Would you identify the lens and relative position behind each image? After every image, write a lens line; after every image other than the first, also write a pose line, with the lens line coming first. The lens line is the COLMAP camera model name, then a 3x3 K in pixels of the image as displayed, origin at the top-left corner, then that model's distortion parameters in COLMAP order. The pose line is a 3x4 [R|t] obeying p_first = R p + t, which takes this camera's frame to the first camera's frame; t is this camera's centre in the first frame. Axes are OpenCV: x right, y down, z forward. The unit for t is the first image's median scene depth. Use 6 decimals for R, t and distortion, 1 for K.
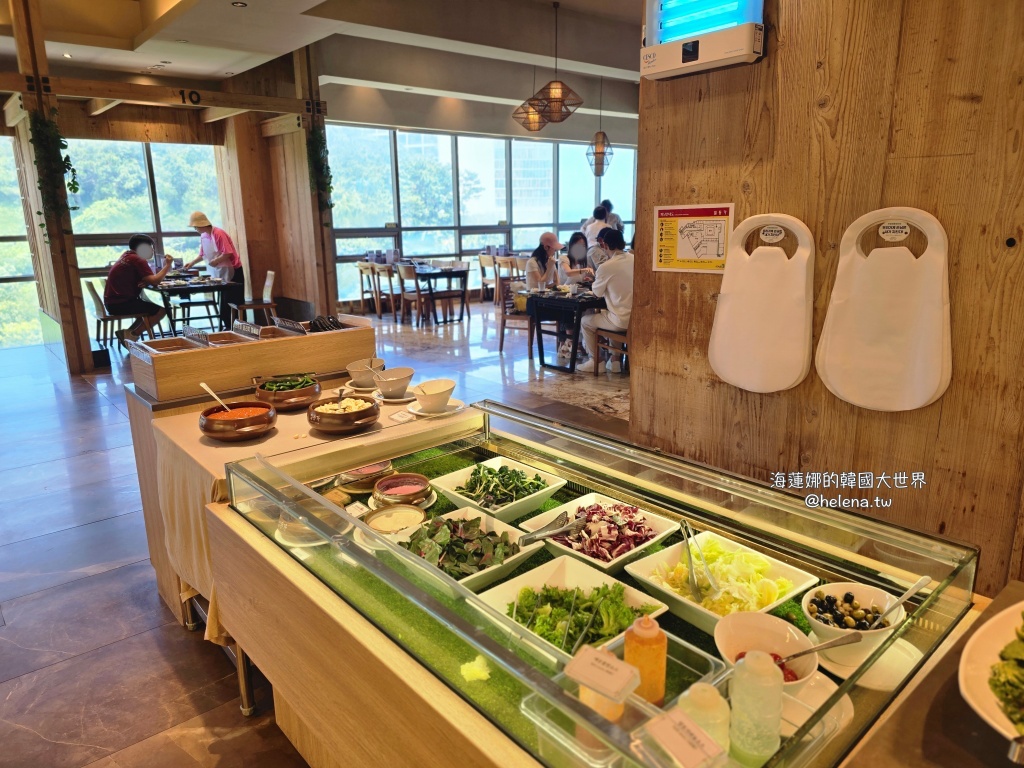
lens RADIAL K [[685.3, 0, 513.9], [0, 685.3, 385.5], [0, 0, 1]] dist [-0.005489, -0.007612]
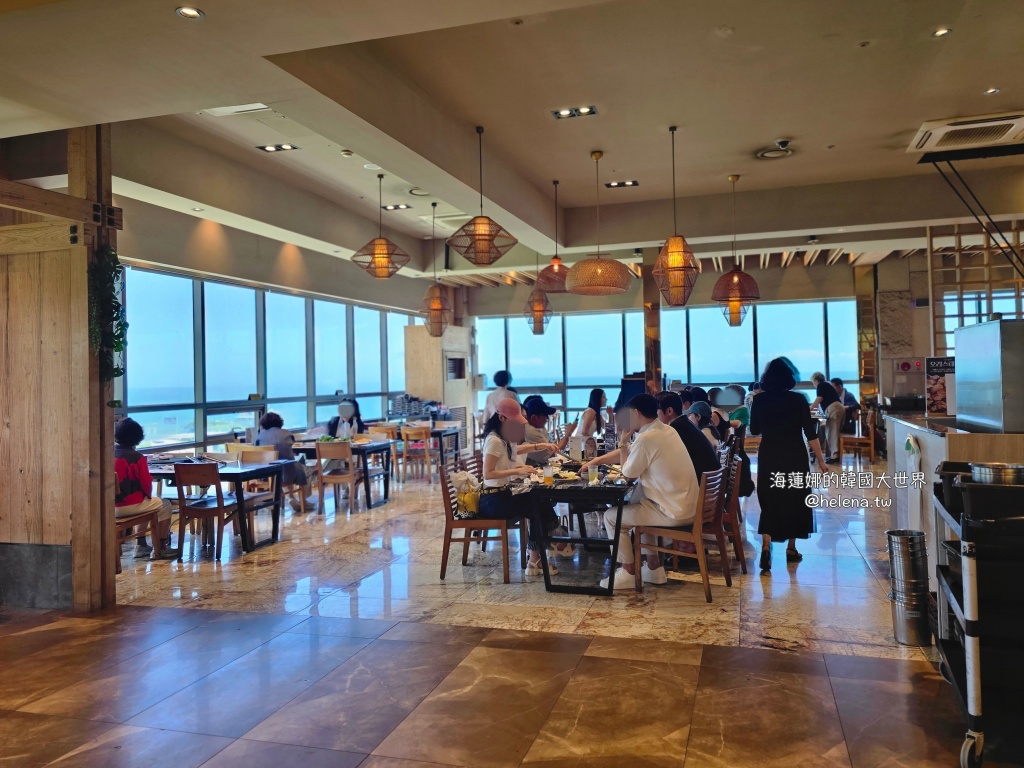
lens RADIAL K [[757.6, 0, 511.8], [0, 757.6, 375.2], [0, 0, 1]] dist [0.006664, 0.000012]
pose [[0.839435, -0.010640, 0.543357, -0.355581], [0.150077, 0.965468, -0.212950, -0.073020], [-0.522328, 0.260303, 0.812044, 0.303467]]
